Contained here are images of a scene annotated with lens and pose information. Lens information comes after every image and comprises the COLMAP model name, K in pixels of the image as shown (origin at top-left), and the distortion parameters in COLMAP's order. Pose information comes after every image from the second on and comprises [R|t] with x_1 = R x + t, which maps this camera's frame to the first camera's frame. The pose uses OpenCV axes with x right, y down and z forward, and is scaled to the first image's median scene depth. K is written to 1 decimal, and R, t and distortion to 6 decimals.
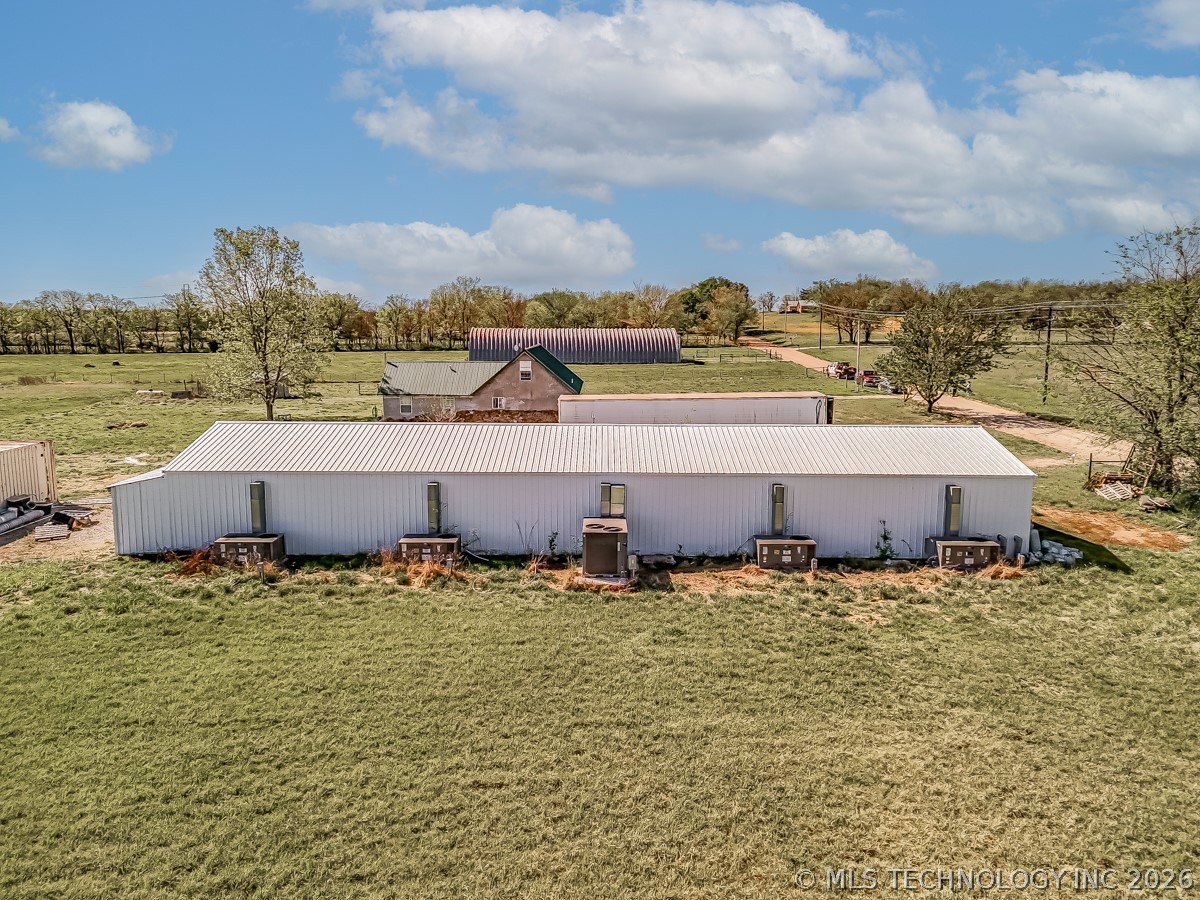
lens RADIAL K [[867.4, 0, 600.0], [0, 867.4, 450.0], [0, 0, 1]] dist [0.085719, -0.092861]
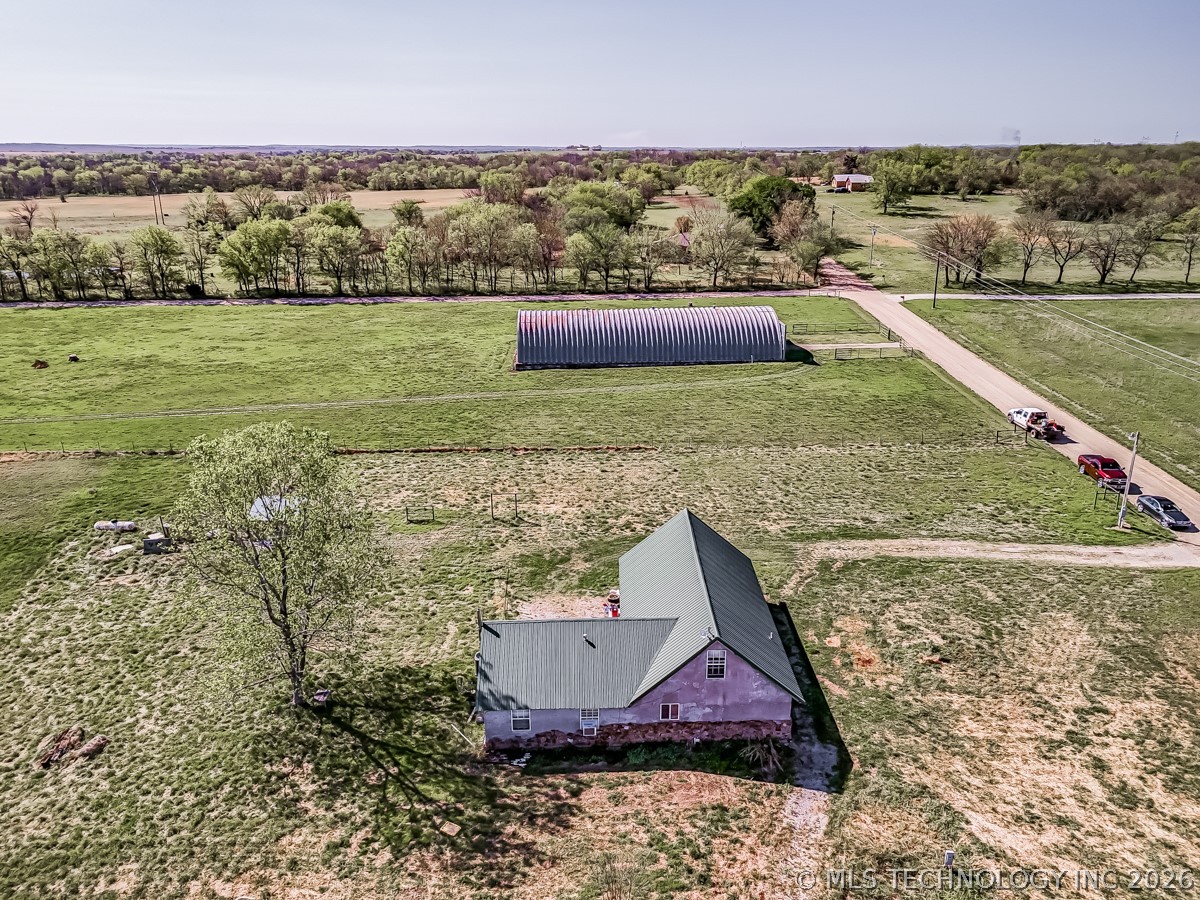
lens RADIAL K [[867.4, 0, 600.0], [0, 867.4, 450.0], [0, 0, 1]] dist [0.085719, -0.092861]
pose [[0.999945, -0.008136, 0.006595, -0.400116], [0.006770, 0.982580, 0.185716, -0.832798], [-0.007991, -0.185661, 0.982581, 1.009418]]
